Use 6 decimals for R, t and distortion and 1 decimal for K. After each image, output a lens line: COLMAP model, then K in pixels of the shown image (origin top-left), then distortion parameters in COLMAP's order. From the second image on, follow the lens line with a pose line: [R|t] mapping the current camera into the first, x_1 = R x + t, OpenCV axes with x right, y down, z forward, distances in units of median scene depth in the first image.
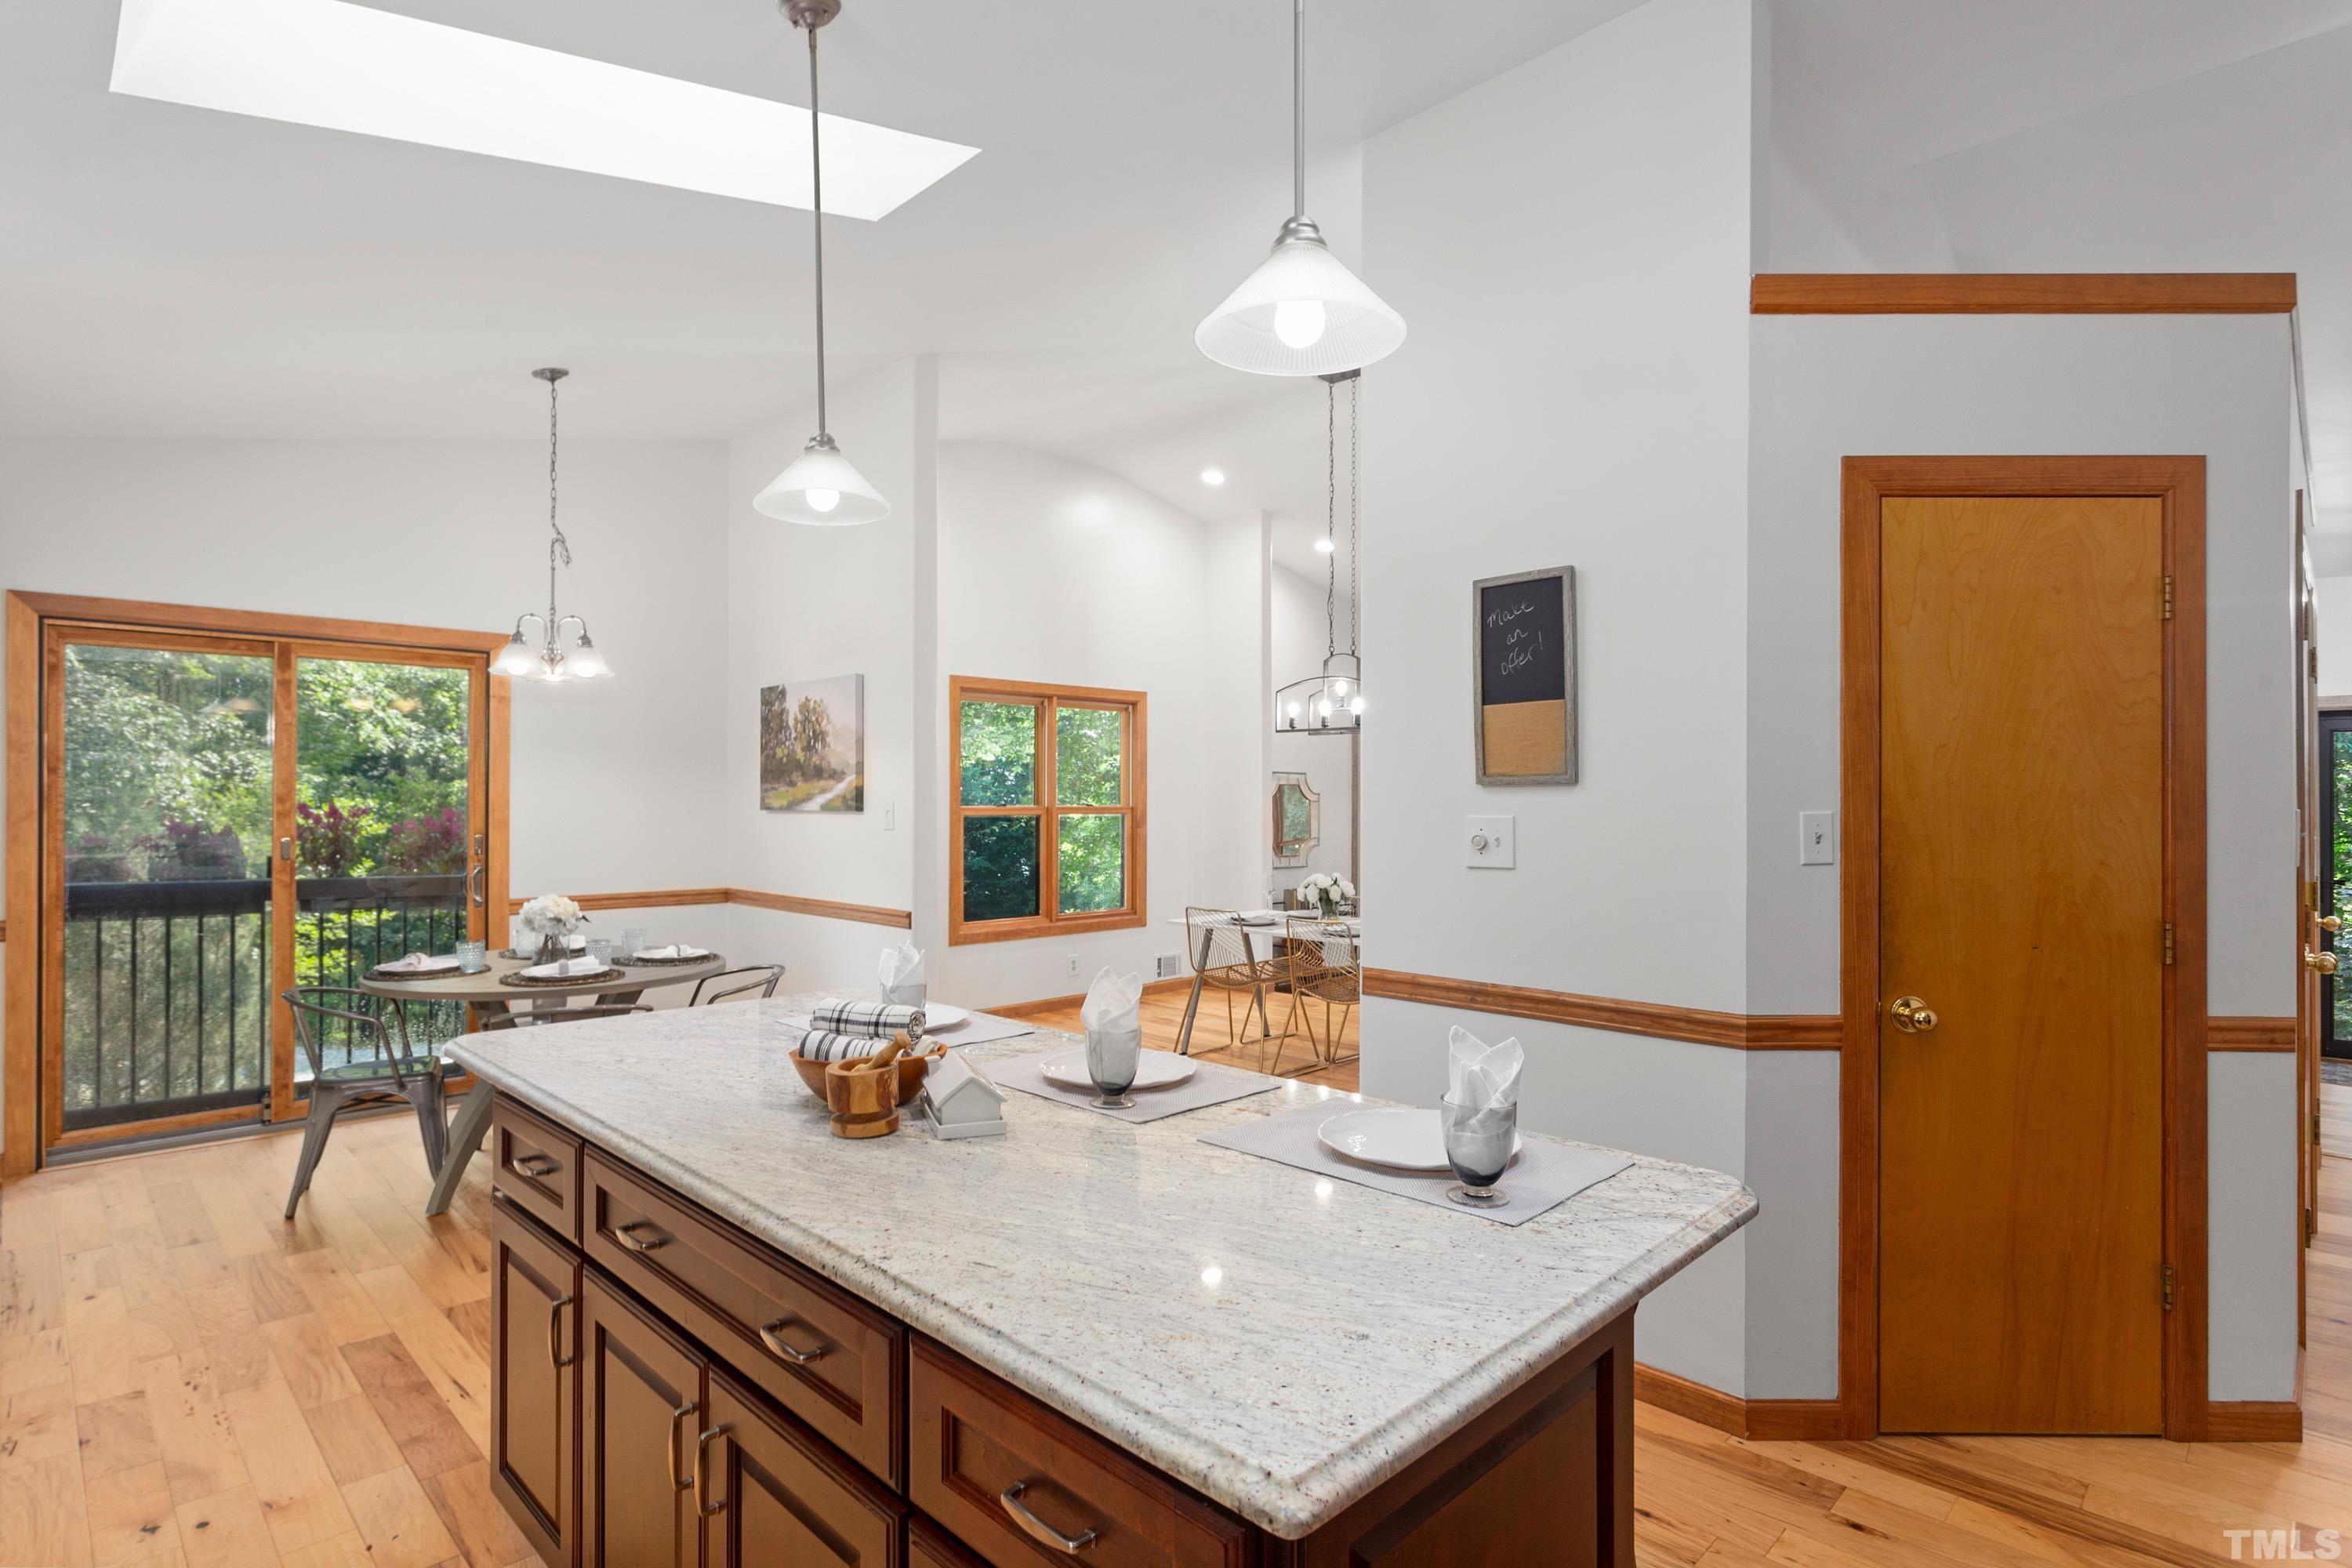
lens RADIAL K [[1181.7, 0, 1128.6], [0, 1181.7, 804.5], [0, 0, 1]] dist [-0.001556, 0.002071]
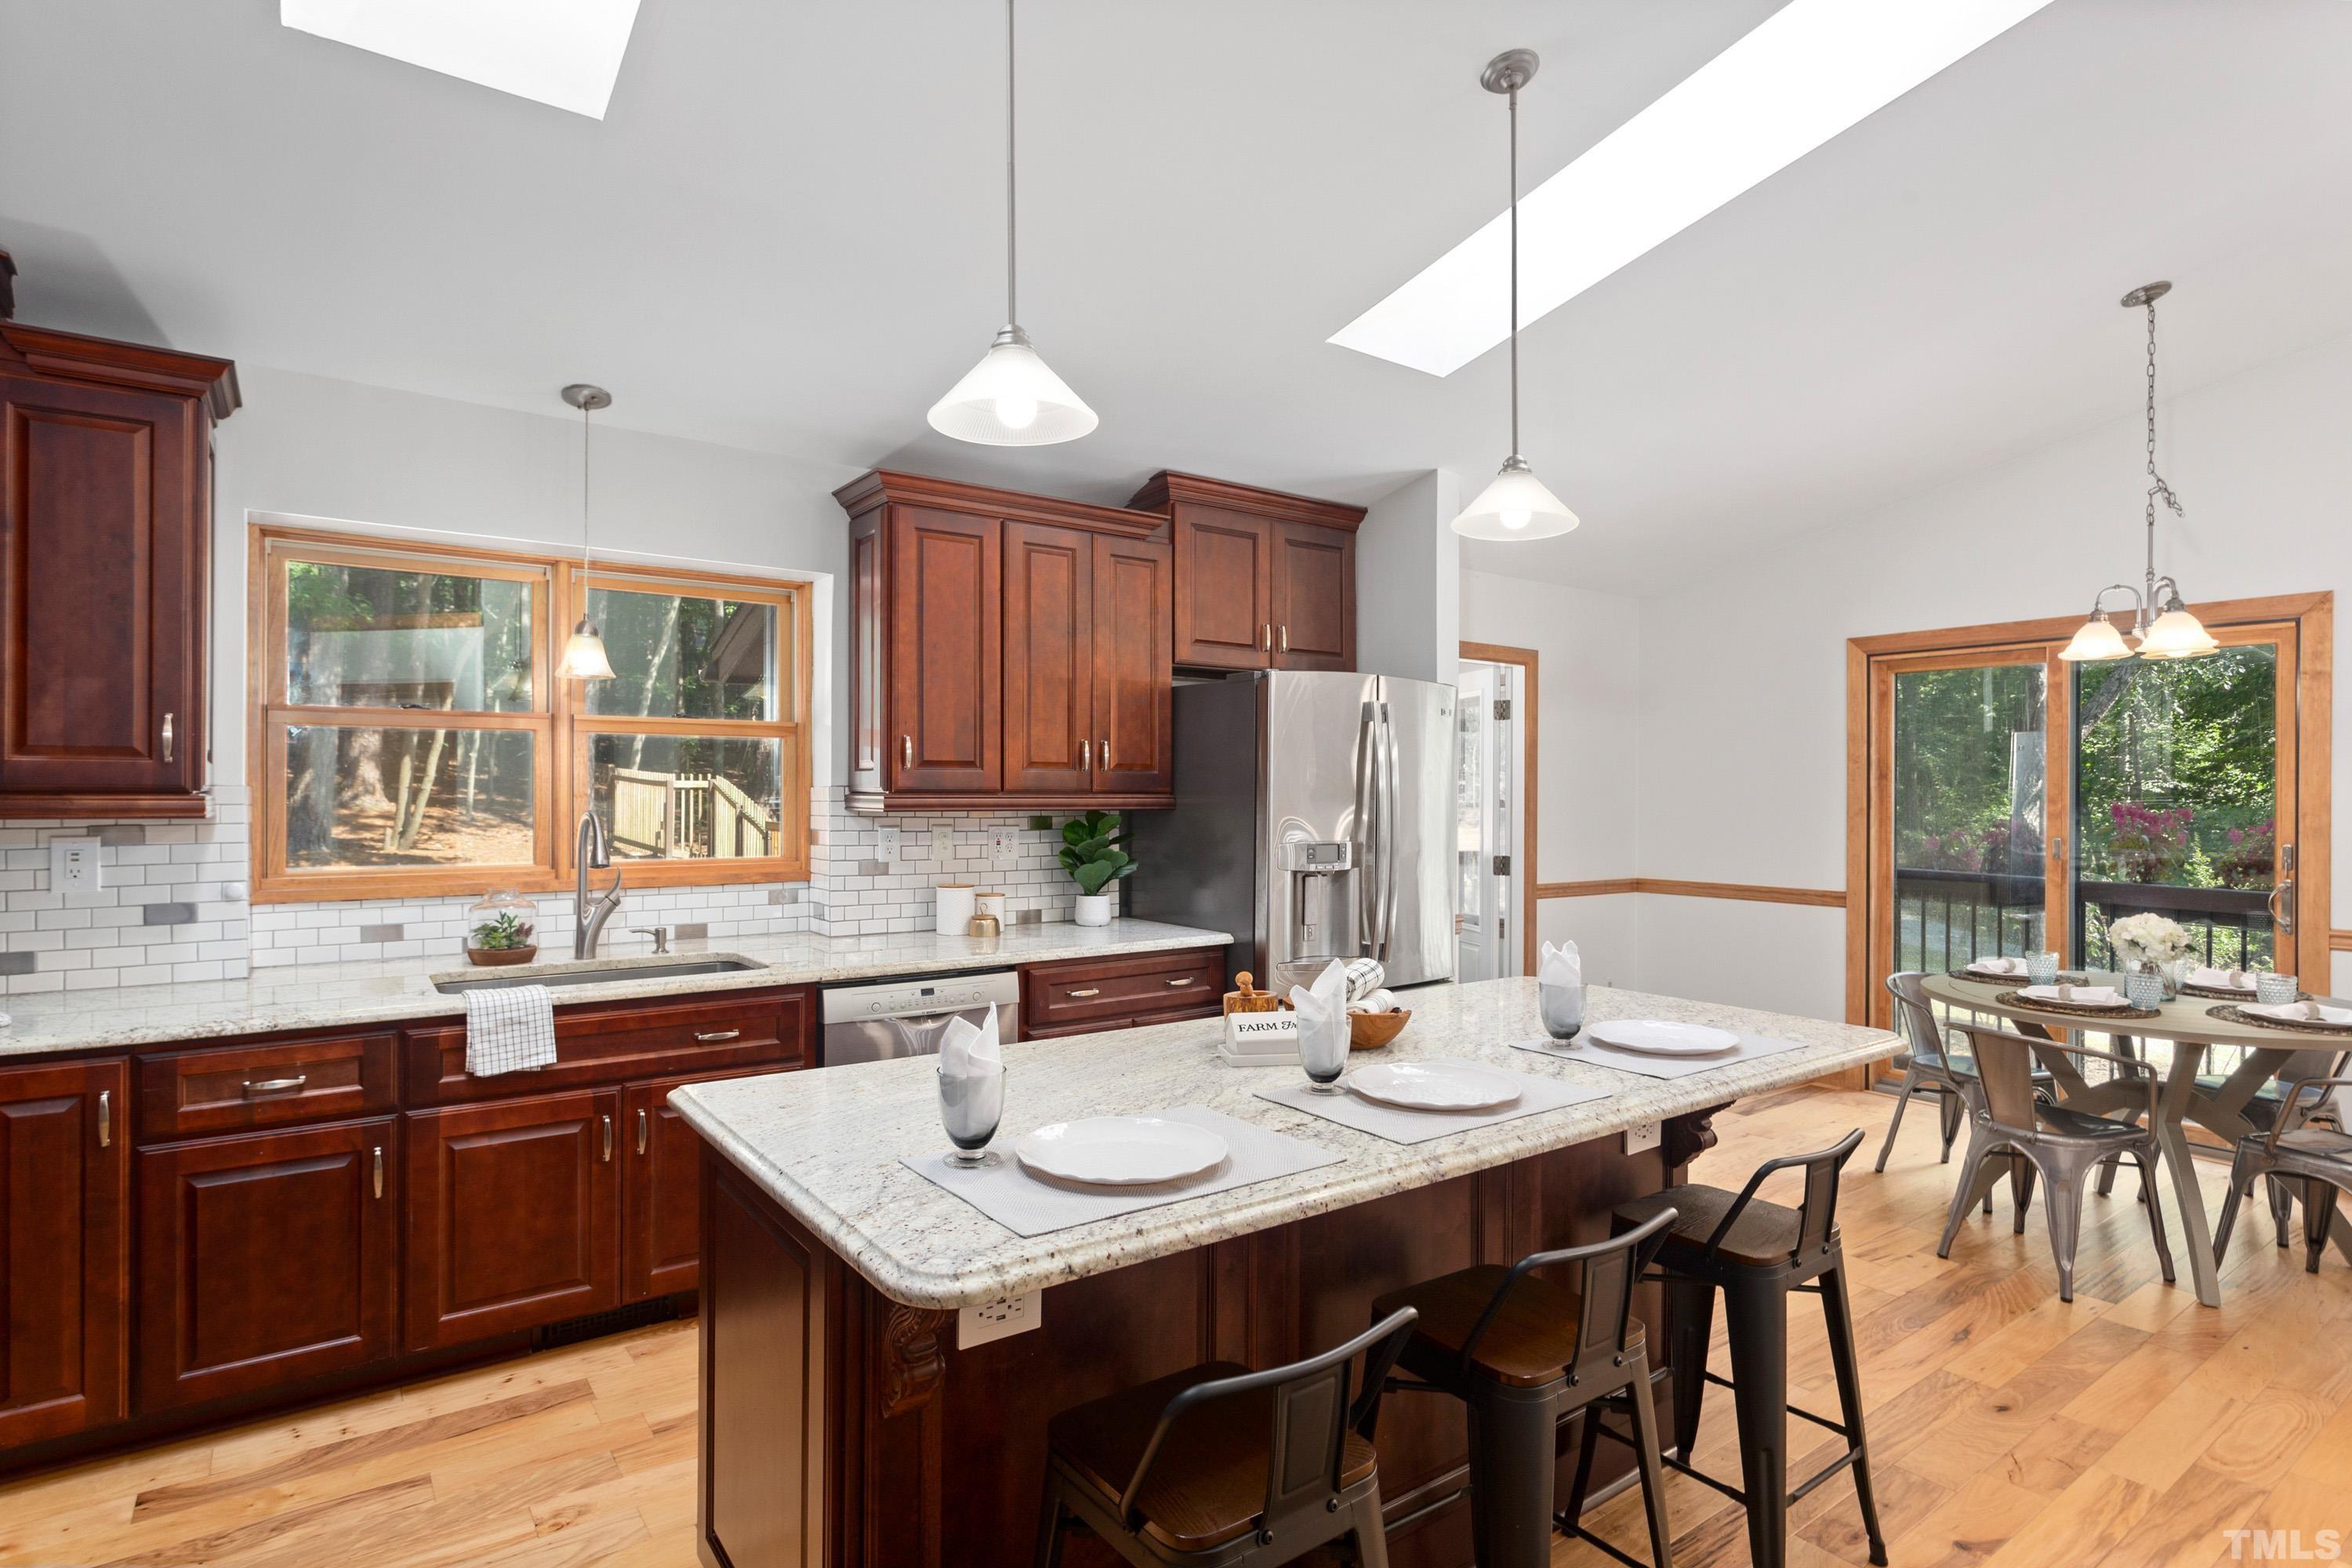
lens RADIAL K [[1181.7, 0, 1186.5], [0, 1181.7, 794.9], [0, 0, 1]] dist [-0.001556, 0.002071]
pose [[-0.132074, -0.002531, -0.991237, 0.585535], [-0.008977, 0.999959, -0.001357, -0.000456], [0.991199, 0.008719, -0.132091, 0.582829]]
